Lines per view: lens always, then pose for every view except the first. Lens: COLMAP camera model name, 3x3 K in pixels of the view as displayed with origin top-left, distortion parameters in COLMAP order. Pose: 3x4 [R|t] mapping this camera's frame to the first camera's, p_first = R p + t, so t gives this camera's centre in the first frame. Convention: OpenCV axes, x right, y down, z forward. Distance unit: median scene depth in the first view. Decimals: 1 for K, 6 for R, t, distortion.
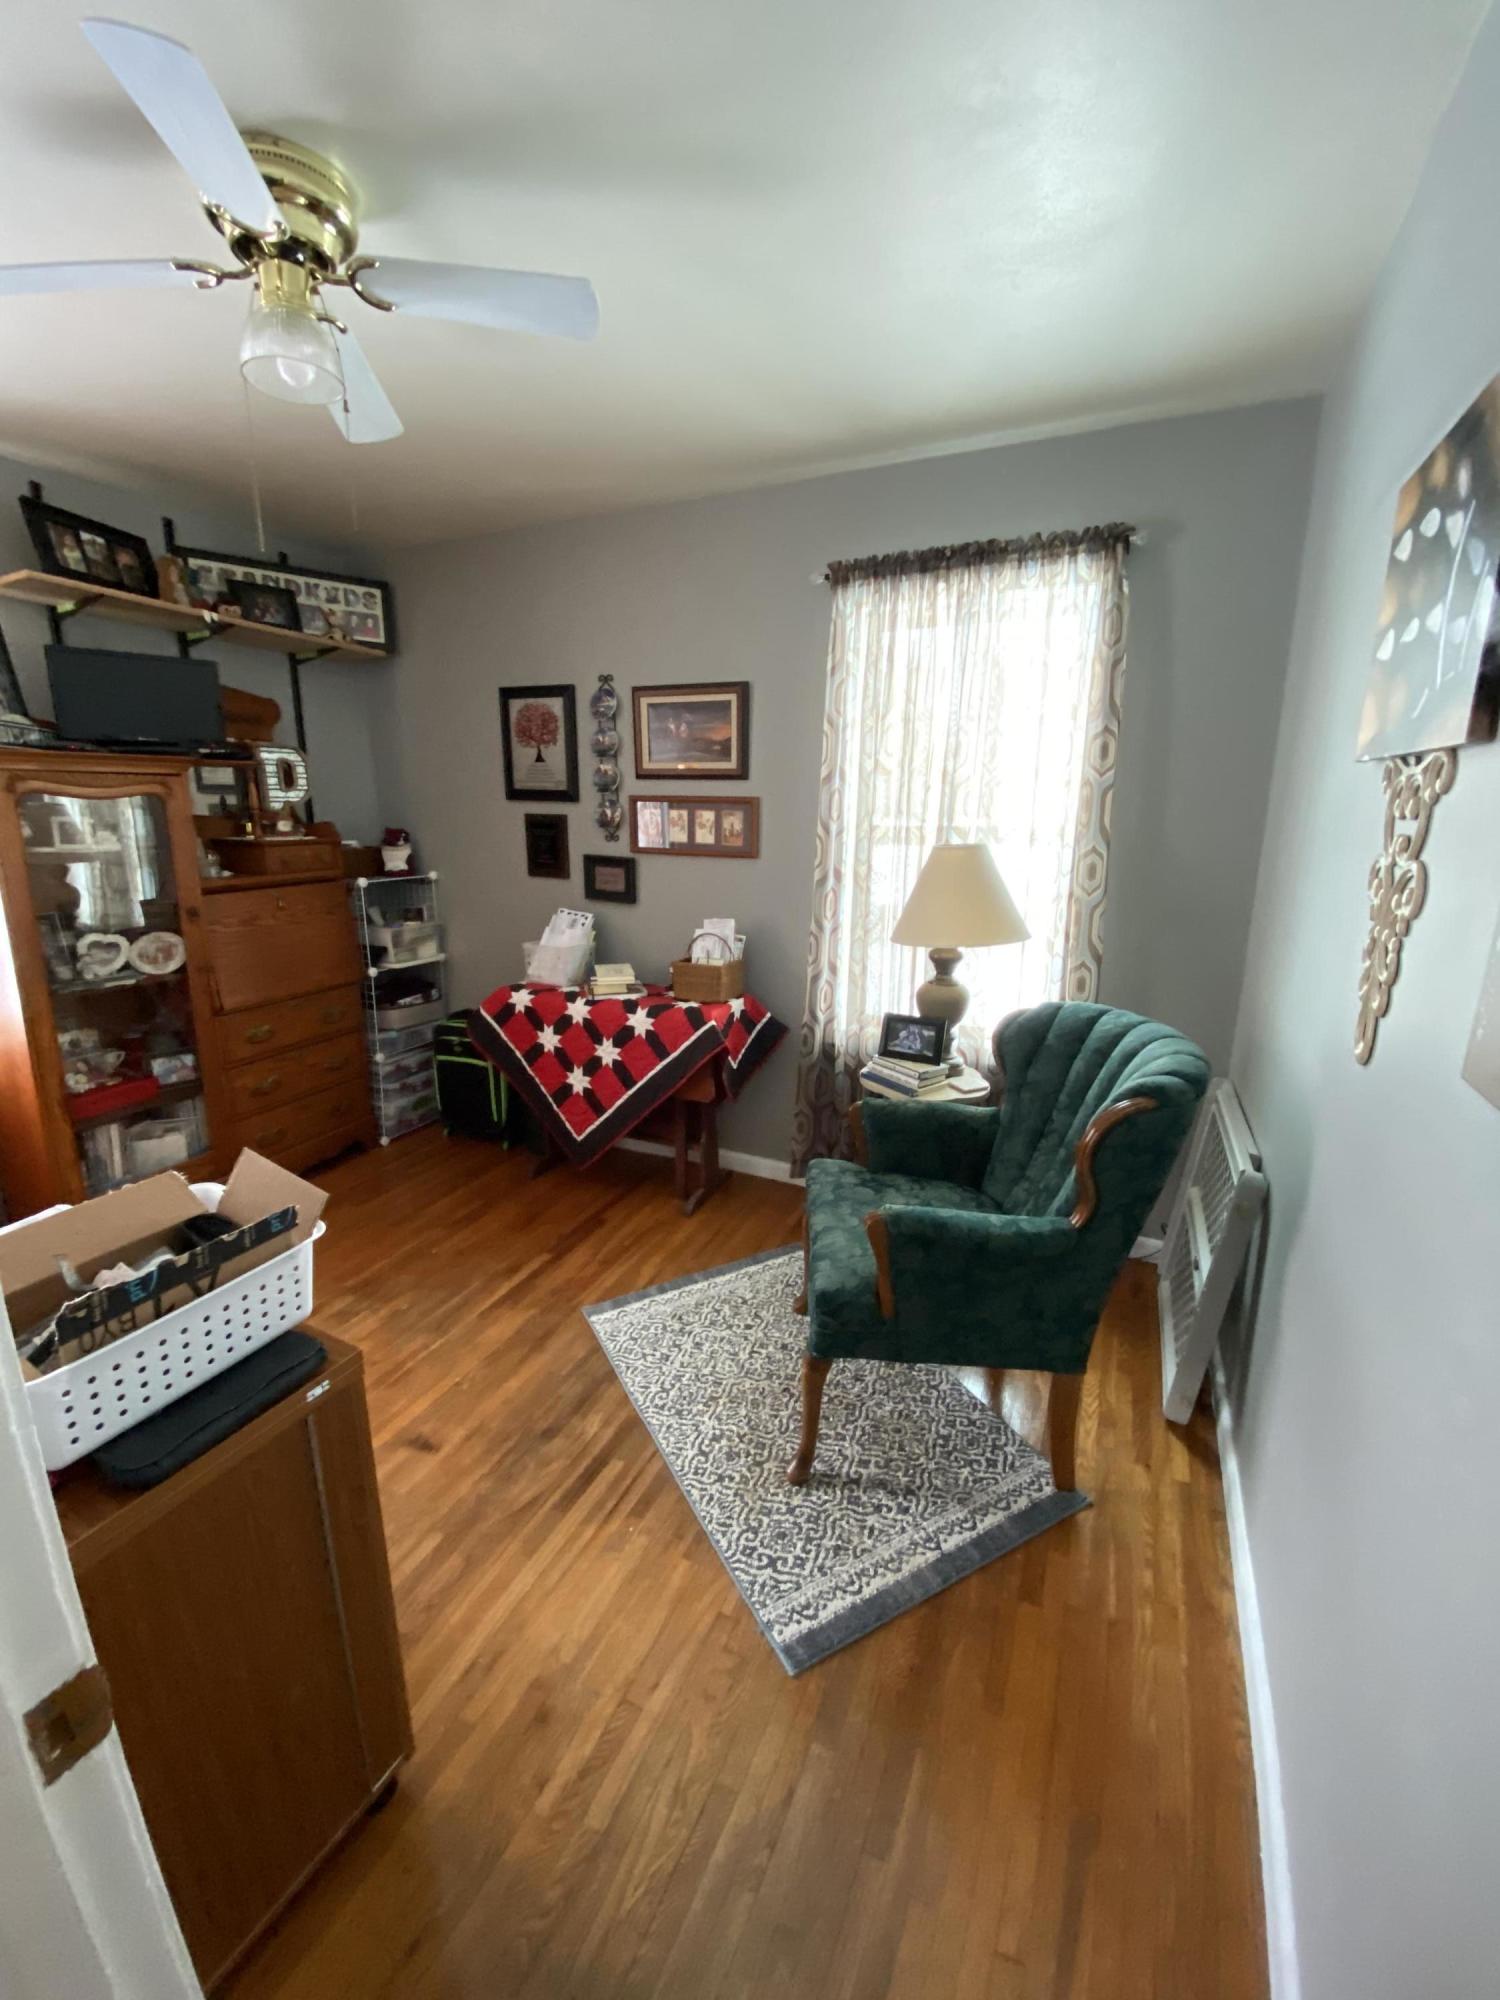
lens RADIAL K [[804.6, 0, 743.9], [0, 804.6, 999.0], [0, 0, 1]] dist [0.024362, -0.025156]
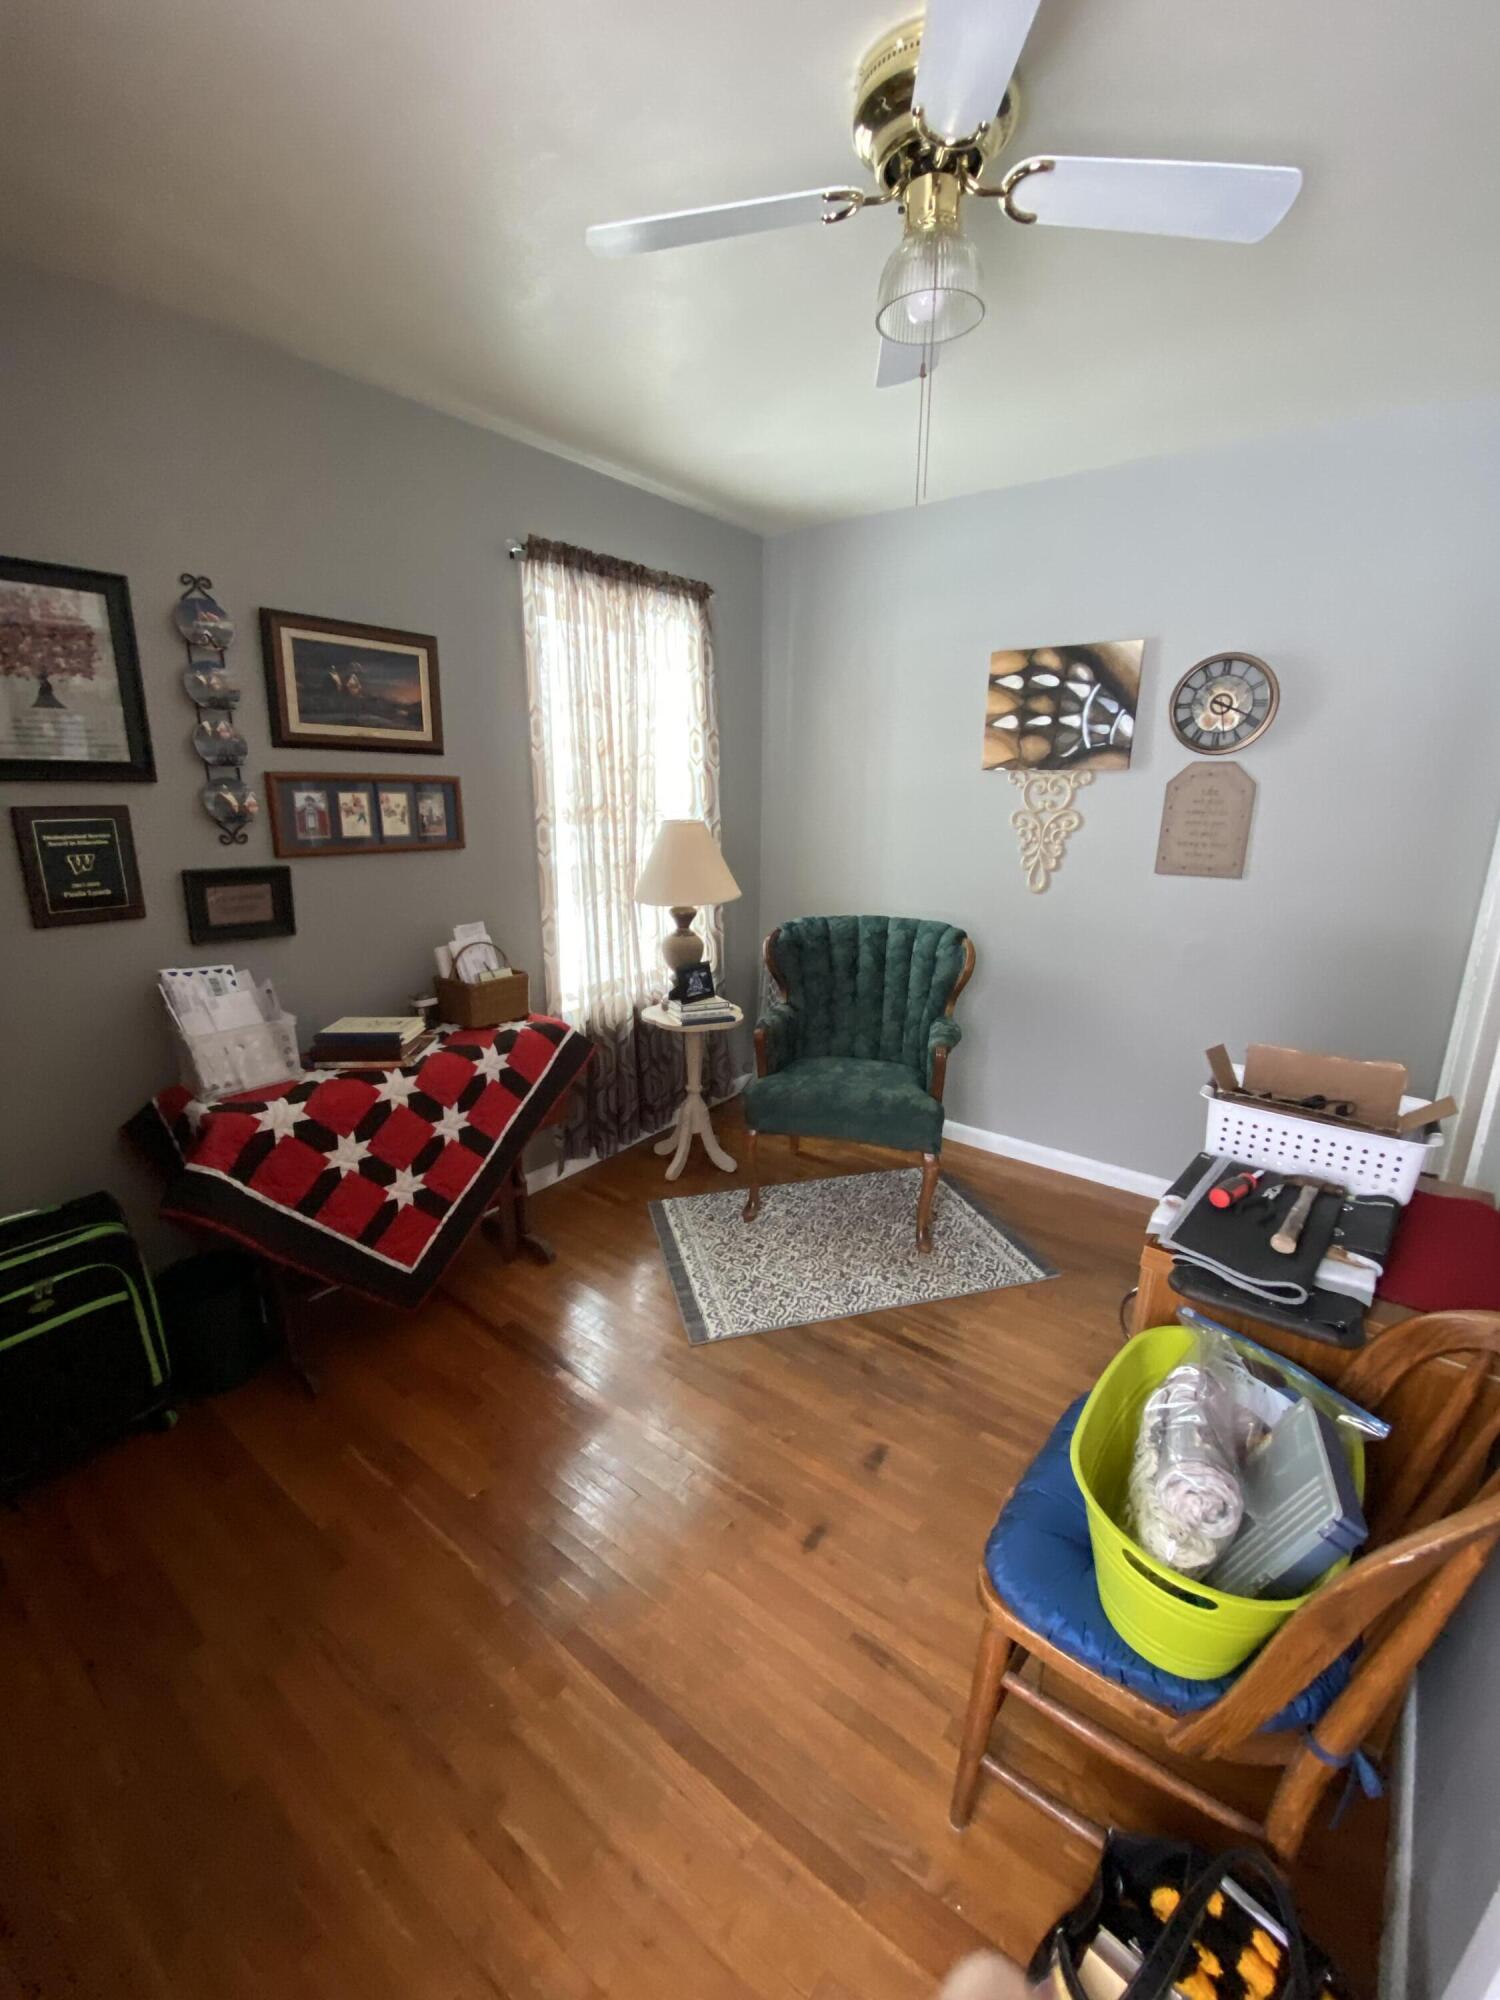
lens RADIAL K [[807.7, 0, 751.1], [0, 807.7, 991.3], [0, 0, 1]] dist [-0.000852, -0.012021]
pose [[0.196845, -0.254855, 0.946732, -0.775152], [0.219375, 0.952591, 0.210819, -0.143434], [-0.955576, 0.166191, 0.243422, 0.526245]]
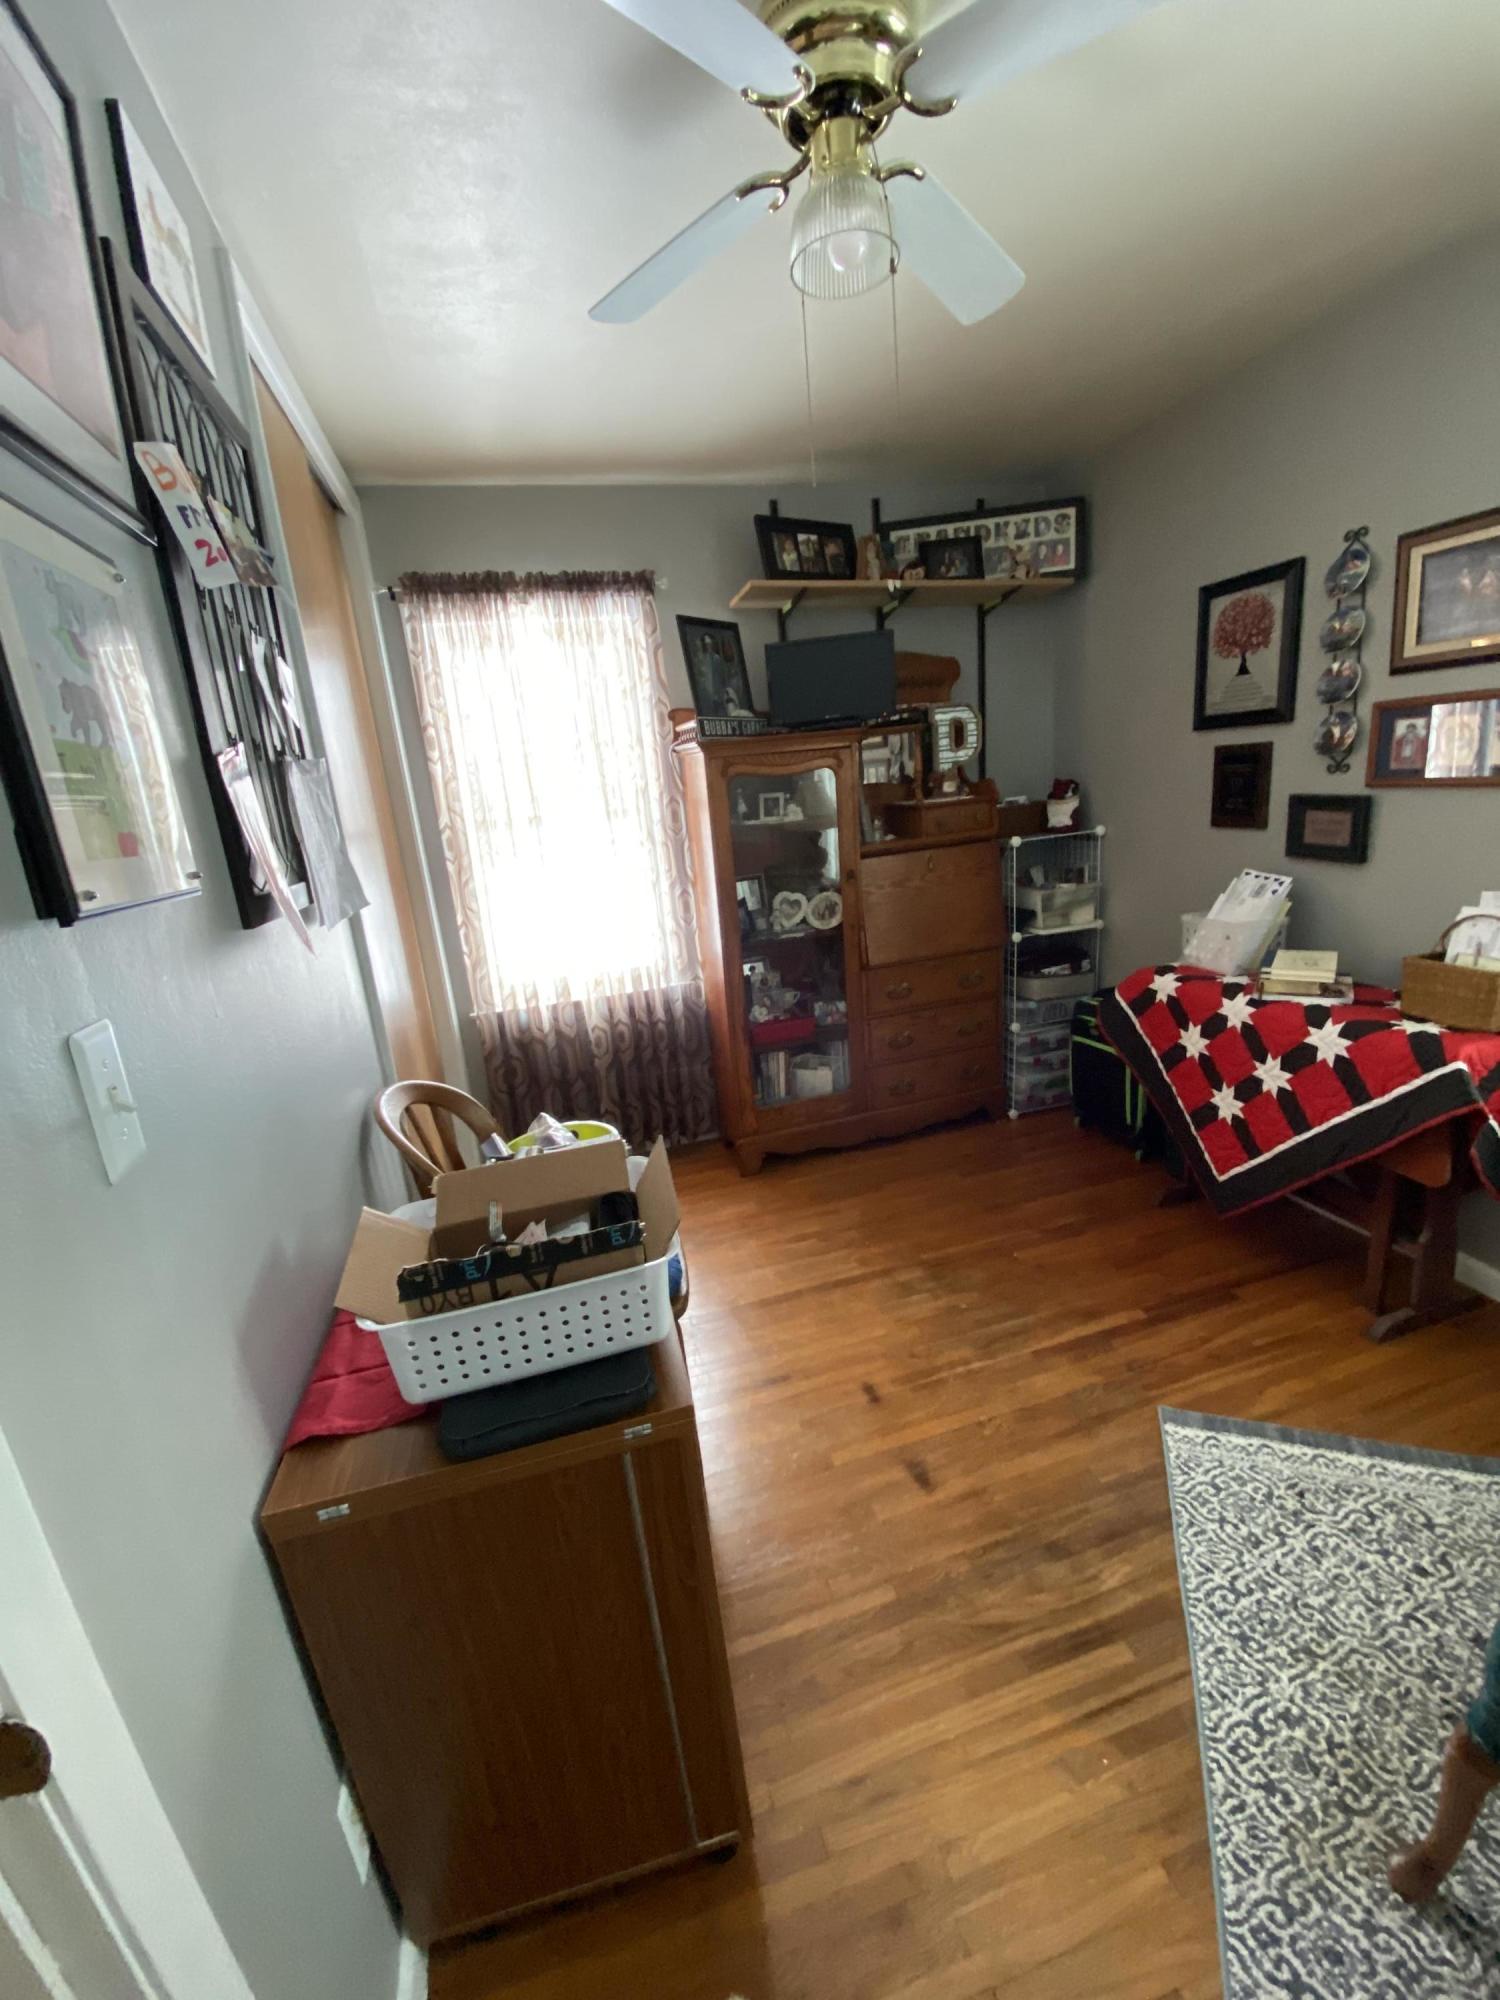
lens RADIAL K [[804.6, 0, 743.9], [0, 804.6, 999.0], [0, 0, 1]] dist [0.024362, -0.025156]
pose [[0.649542, 0.127525, -0.749555, 0.055689], [-0.083299, 0.991835, 0.096561, -0.030468], [0.755749, -0.000283, 0.654862, 0.169452]]
